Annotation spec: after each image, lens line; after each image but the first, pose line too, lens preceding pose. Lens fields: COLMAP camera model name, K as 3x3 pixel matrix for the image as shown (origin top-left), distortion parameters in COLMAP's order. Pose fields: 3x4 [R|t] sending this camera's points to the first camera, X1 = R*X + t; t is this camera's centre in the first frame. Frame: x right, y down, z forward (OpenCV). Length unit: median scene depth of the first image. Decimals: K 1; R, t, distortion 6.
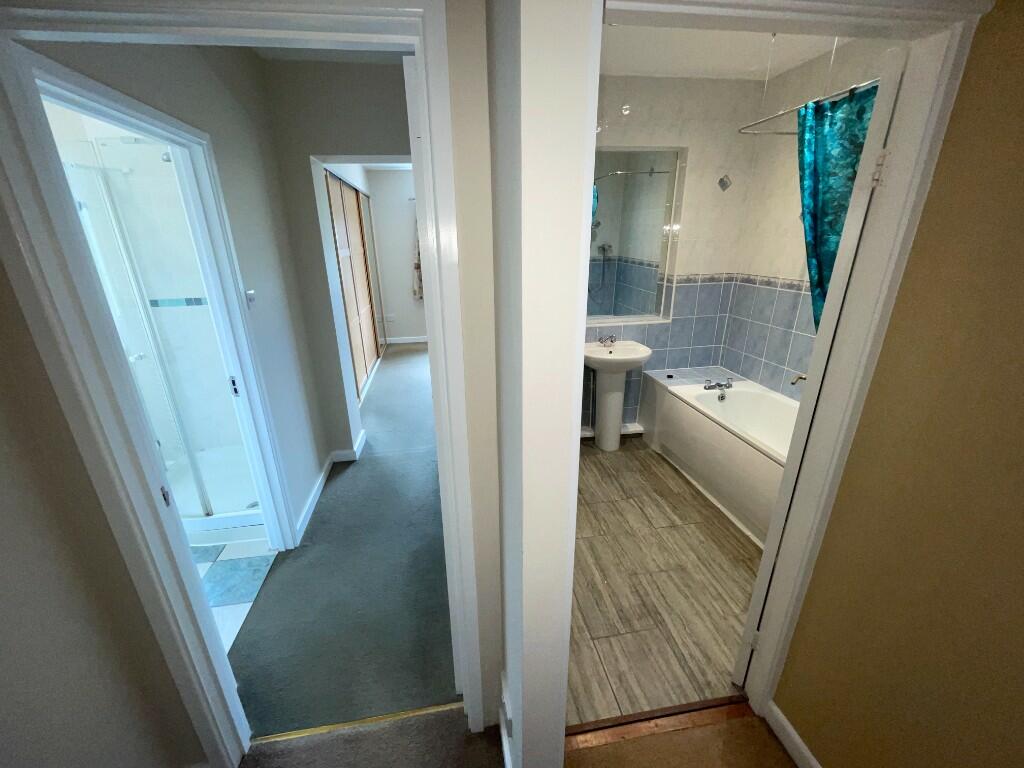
lens RADIAL K [[414.9, 0, 506.7], [0, 414.9, 386.2], [0, 0, 1]] dist [-0.002590, -0.000061]
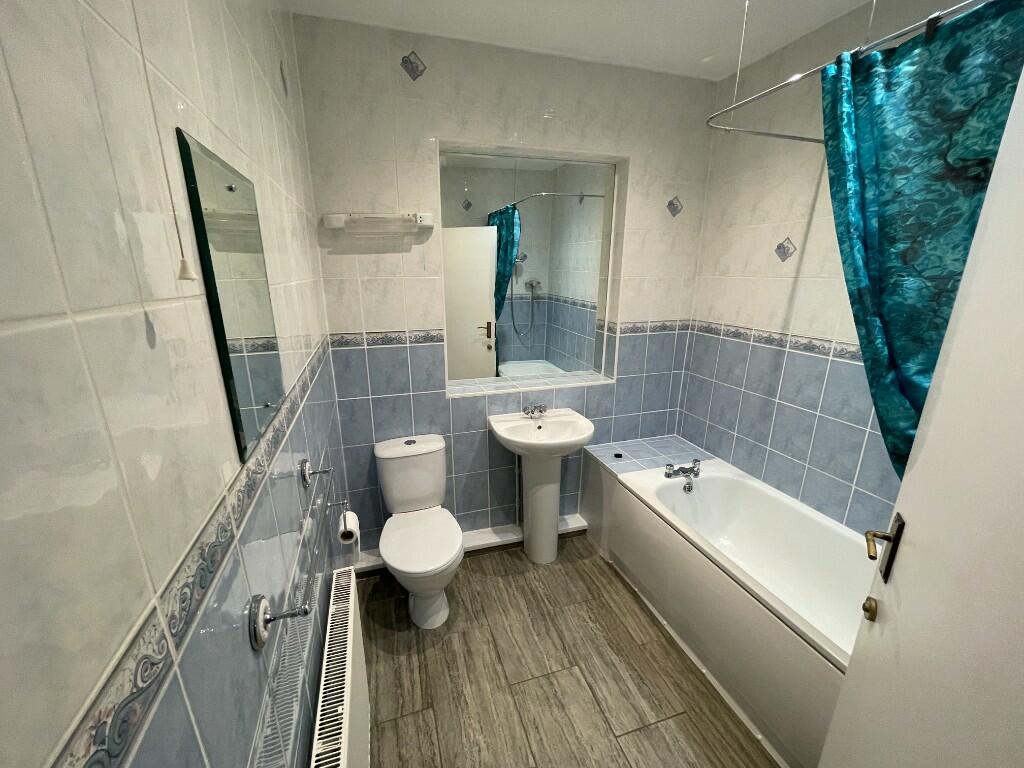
lens RADIAL K [[414.9, 0, 502.4], [0, 414.9, 390.3], [0, 0, 1]] dist [-0.002590, -0.000061]
pose [[0.990715, -0.023319, 0.133940, 0.094376], [0.031916, 0.997541, -0.062402, -0.109235], [-0.132155, 0.066097, 0.989023, 0.297884]]
